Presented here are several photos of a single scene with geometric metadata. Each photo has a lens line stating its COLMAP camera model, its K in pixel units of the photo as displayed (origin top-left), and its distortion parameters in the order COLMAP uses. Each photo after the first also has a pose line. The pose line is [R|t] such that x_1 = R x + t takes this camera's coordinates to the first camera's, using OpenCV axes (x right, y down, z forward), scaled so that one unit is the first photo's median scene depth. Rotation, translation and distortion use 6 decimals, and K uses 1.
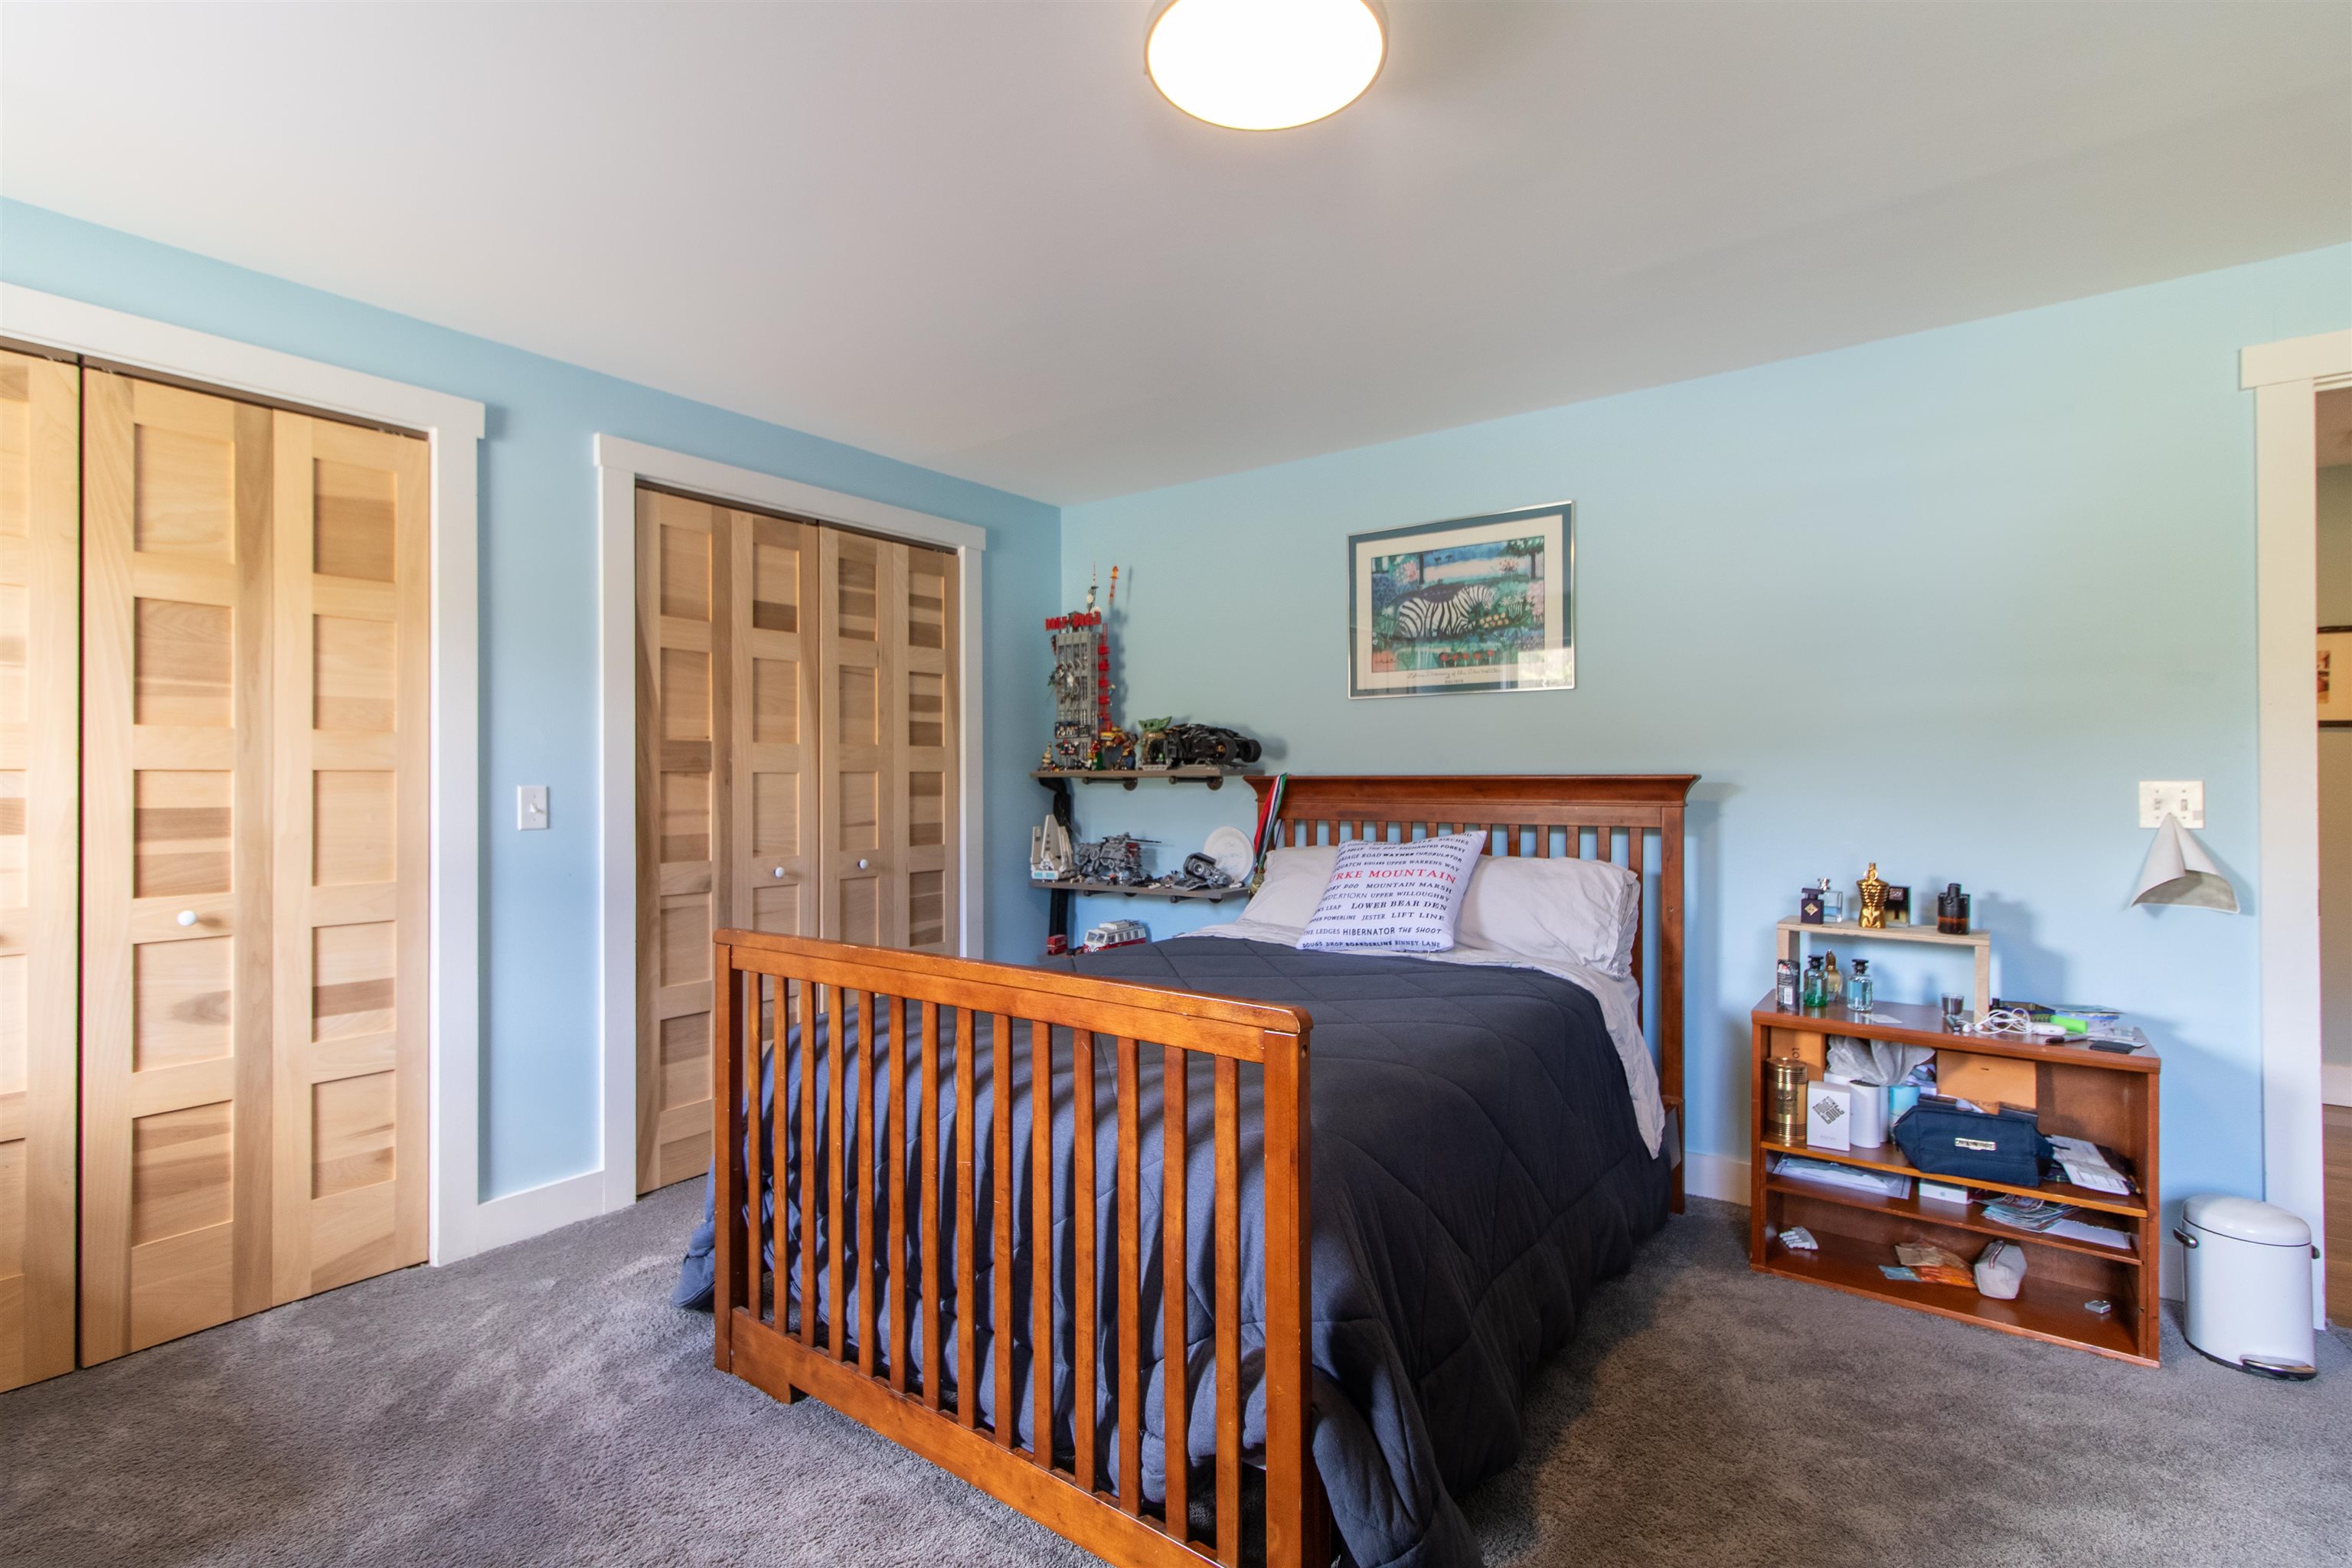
lens RADIAL K [[1097.0, 0, 1176.3], [0, 1097.0, 774.2], [0, 0, 1]] dist [0.000120, -0.000244]
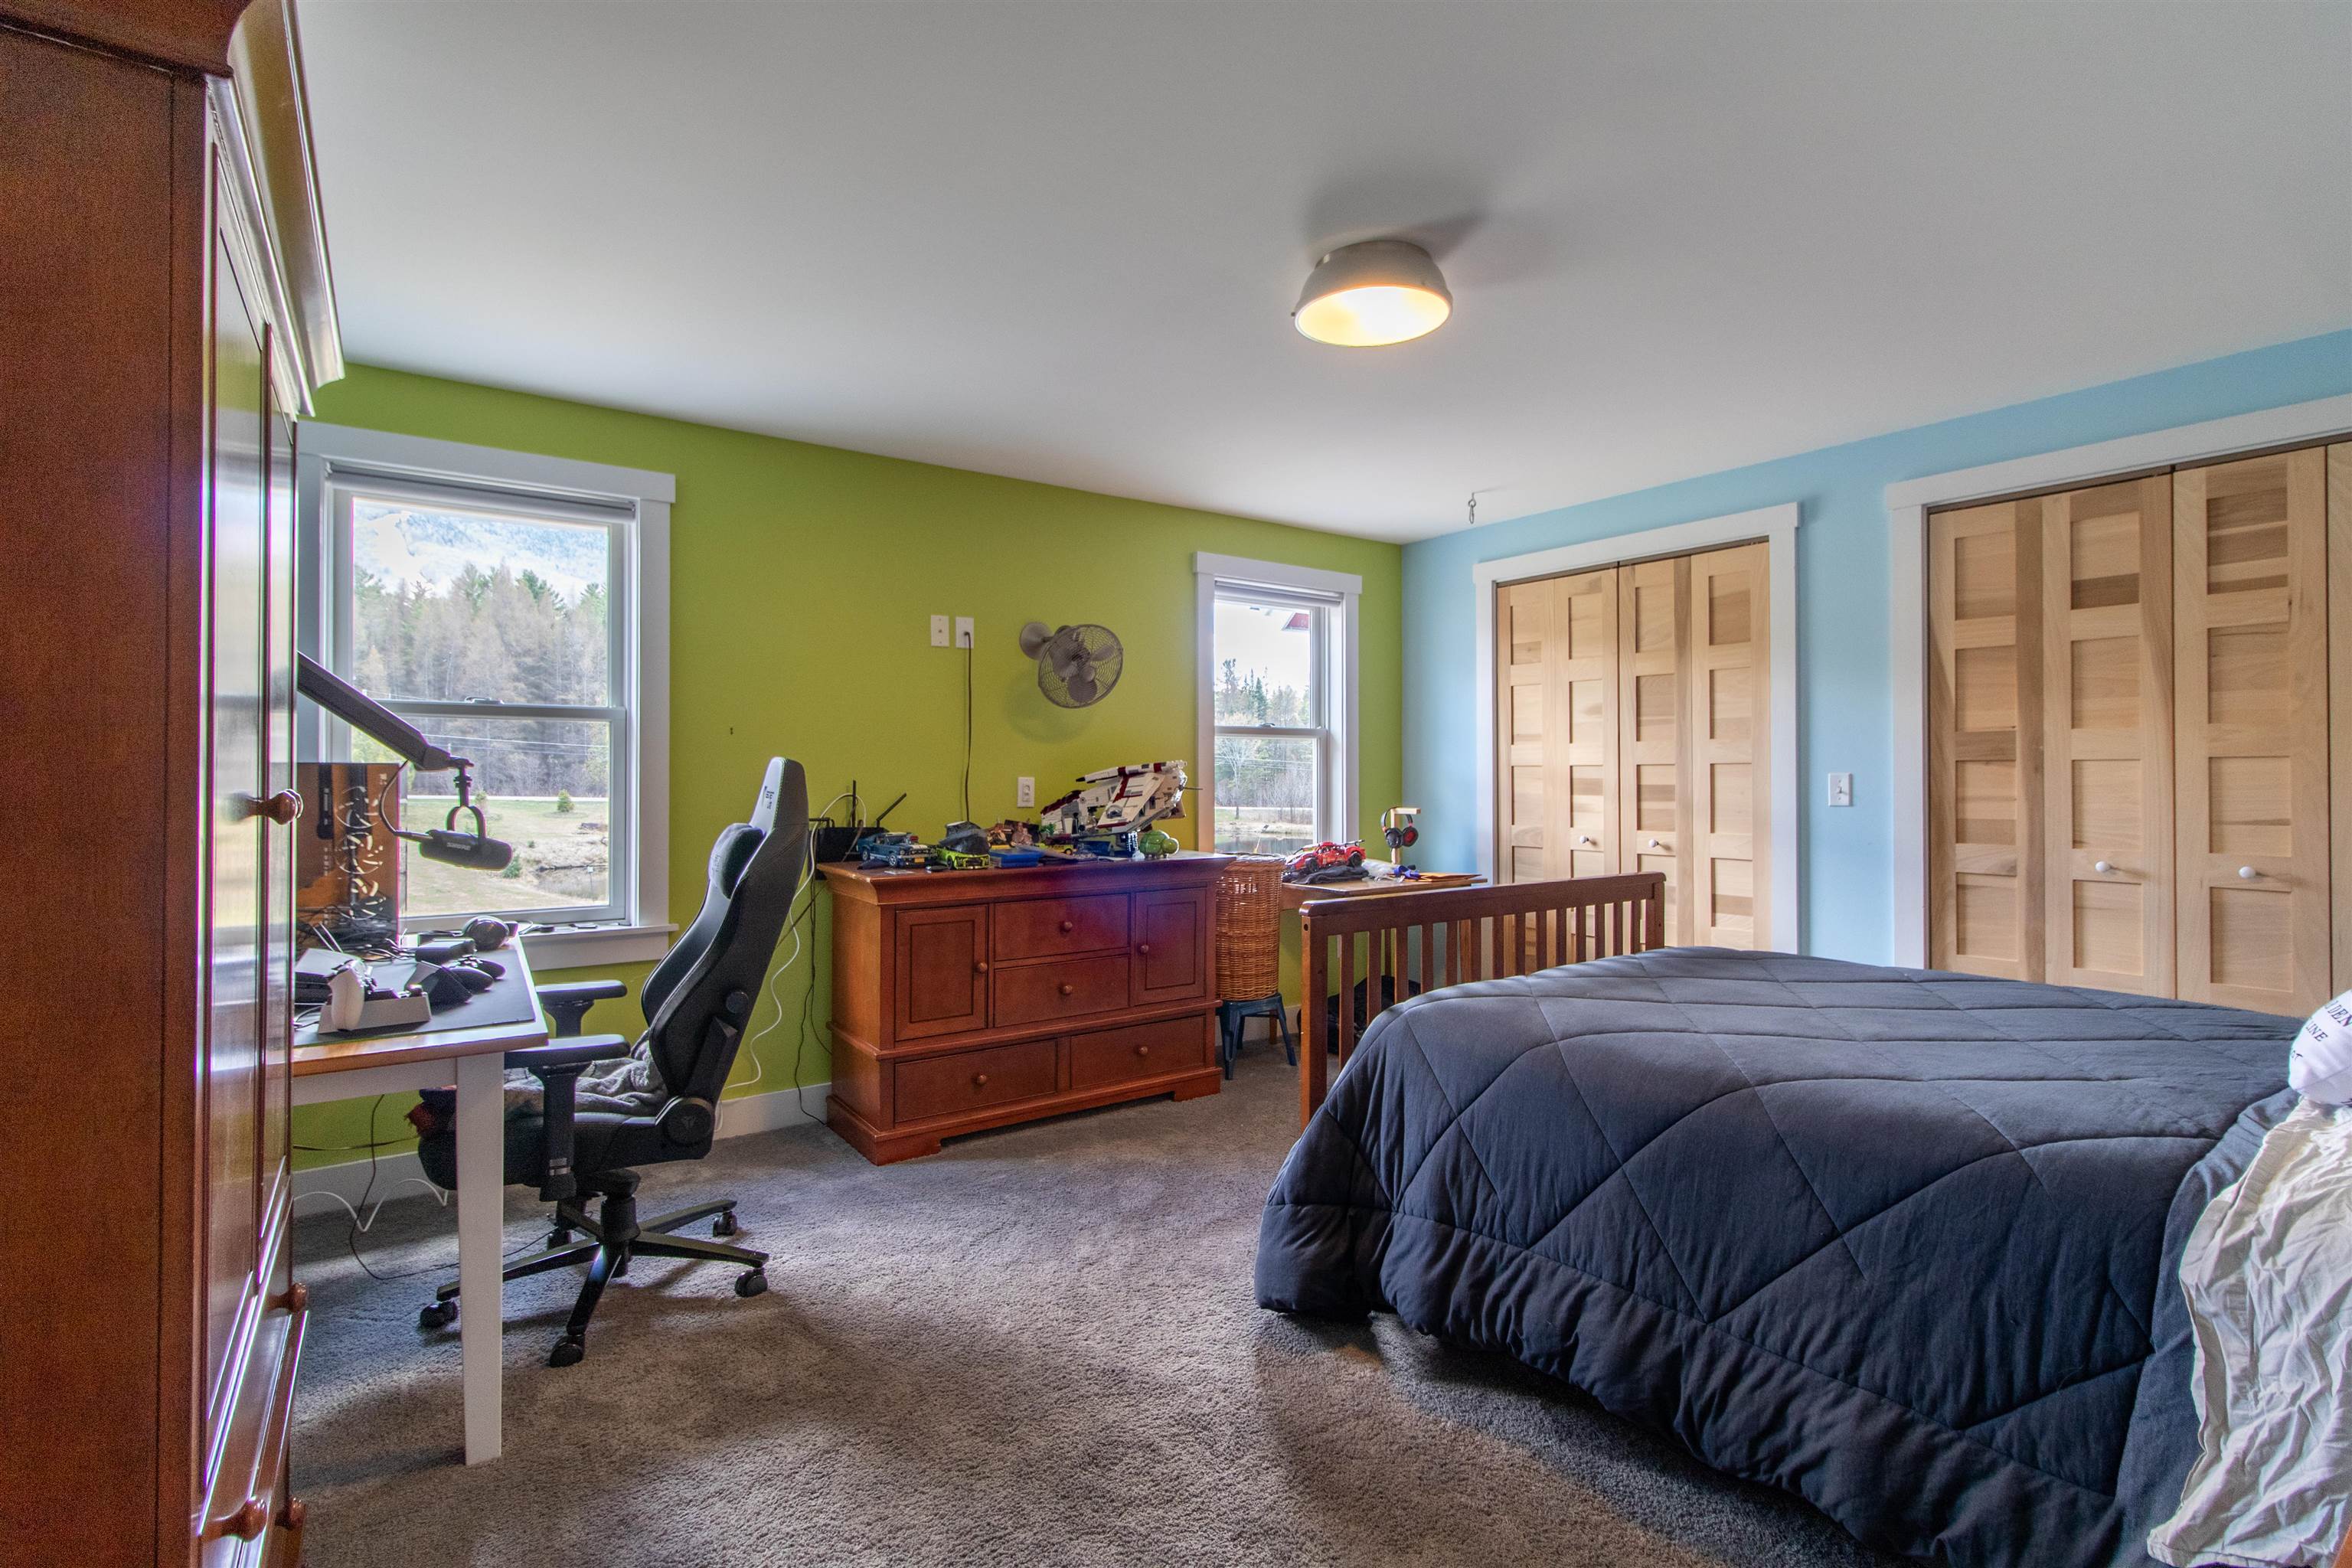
lens RADIAL K [[1097.0, 0, 1177.7], [0, 1097.0, 777.0], [0, 0, 1]] dist [0.000120, -0.000244]
pose [[-0.311944, 0.001319, -0.950100, 0.845598], [0.005465, 0.999985, -0.000407, 0.010461], [0.950085, -0.005320, -0.311946, 0.603376]]
